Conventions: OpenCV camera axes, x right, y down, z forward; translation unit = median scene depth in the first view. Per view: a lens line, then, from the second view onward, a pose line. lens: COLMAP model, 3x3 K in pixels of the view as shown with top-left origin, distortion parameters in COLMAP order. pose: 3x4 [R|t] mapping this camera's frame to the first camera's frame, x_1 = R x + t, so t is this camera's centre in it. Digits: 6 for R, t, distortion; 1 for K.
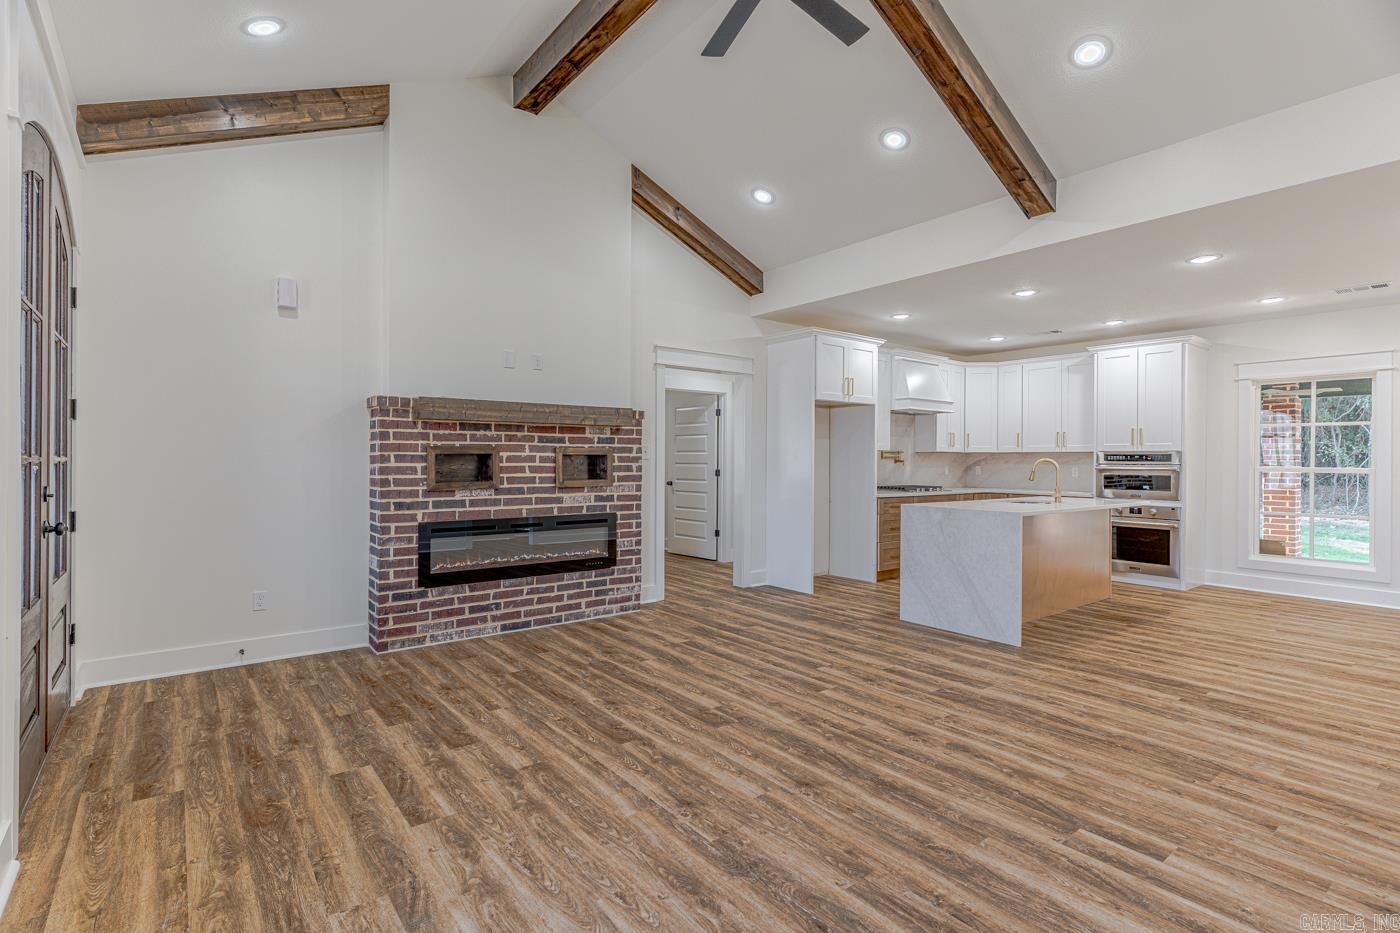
lens RADIAL K [[678.0, 0, 697.2], [0, 678.0, 458.5], [0, 0, 1]] dist [-0.002224, 0.000174]
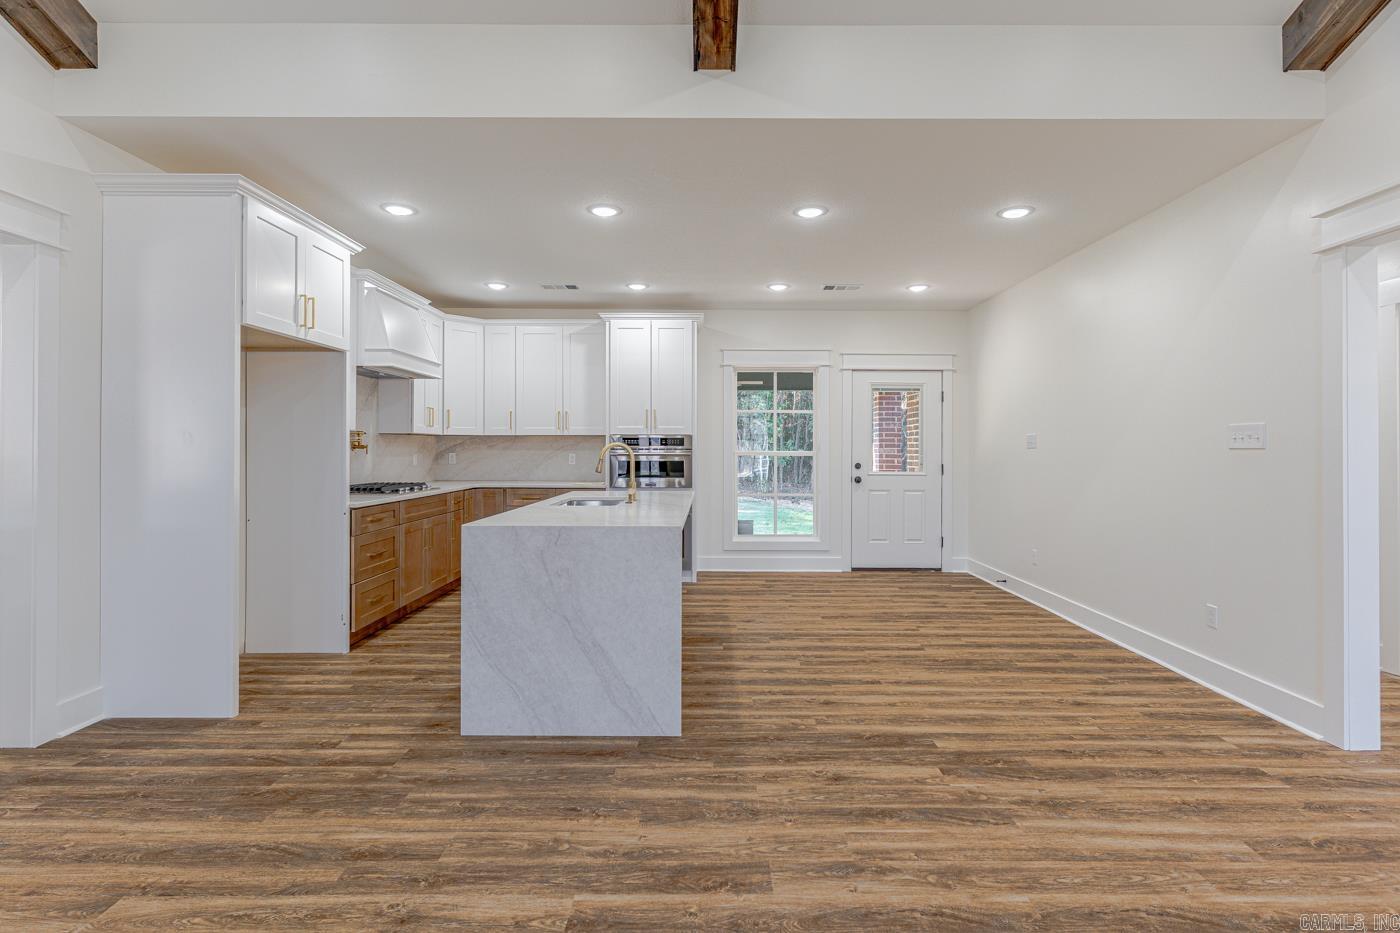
lens RADIAL K [[666.9, 0, 713.8], [0, 666.9, 445.6], [0, 0, 1]] dist [-0.000225, 0.000412]
pose [[0.612130, -0.003260, 0.790750, -0.001947], [0.001642, 0.999995, 0.002852, 0.001622], [-0.790755, -0.000447, 0.612132, 0.499653]]
